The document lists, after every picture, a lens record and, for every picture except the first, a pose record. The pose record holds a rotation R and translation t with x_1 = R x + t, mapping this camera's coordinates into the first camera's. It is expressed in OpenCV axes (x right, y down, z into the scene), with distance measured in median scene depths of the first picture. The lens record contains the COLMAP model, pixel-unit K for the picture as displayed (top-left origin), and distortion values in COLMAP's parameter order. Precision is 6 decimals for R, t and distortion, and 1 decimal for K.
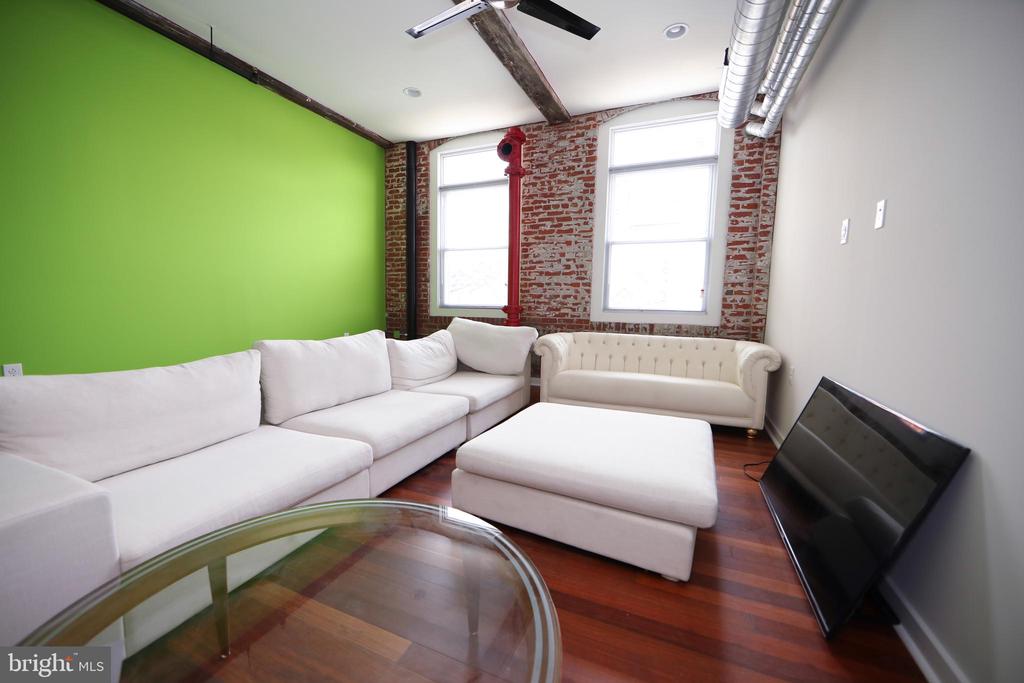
lens RADIAL K [[402.8, 0, 507.0], [0, 402.8, 344.5], [0, 0, 1]] dist [-0.013884, 0.003787]
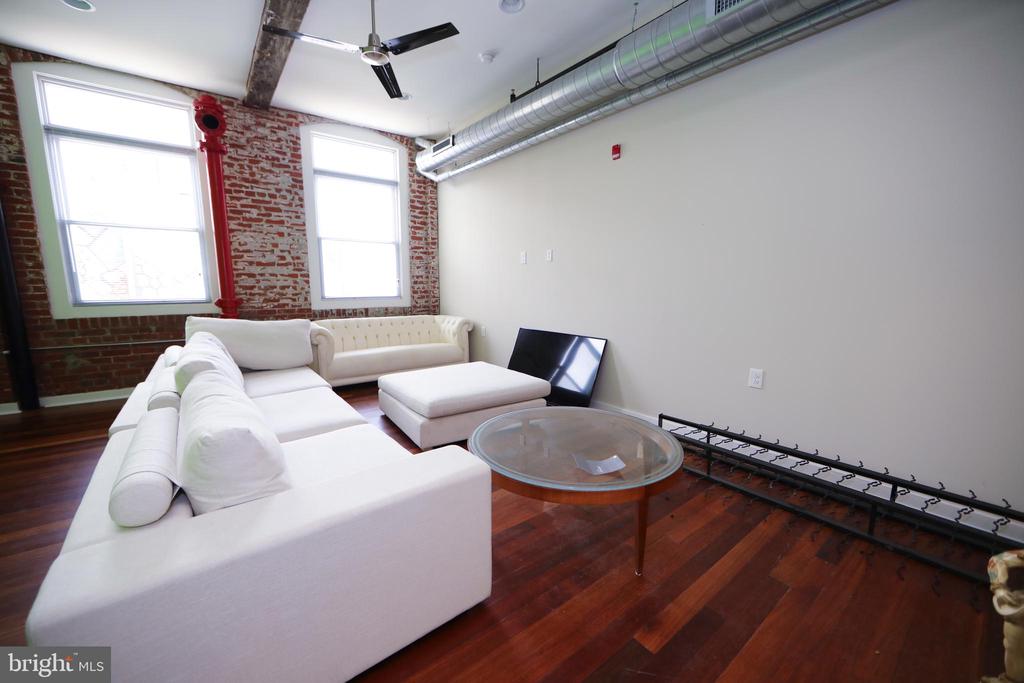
lens RADIAL K [[402.8, 0, 507.0], [0, 402.8, 344.5], [0, 0, 1]] dist [-0.013884, 0.003787]
pose [[0.485076, -0.145281, 0.862319, -0.488259], [0.099746, 0.988859, 0.110490, -0.033049], [-0.868765, 0.032417, 0.494163, 0.016881]]
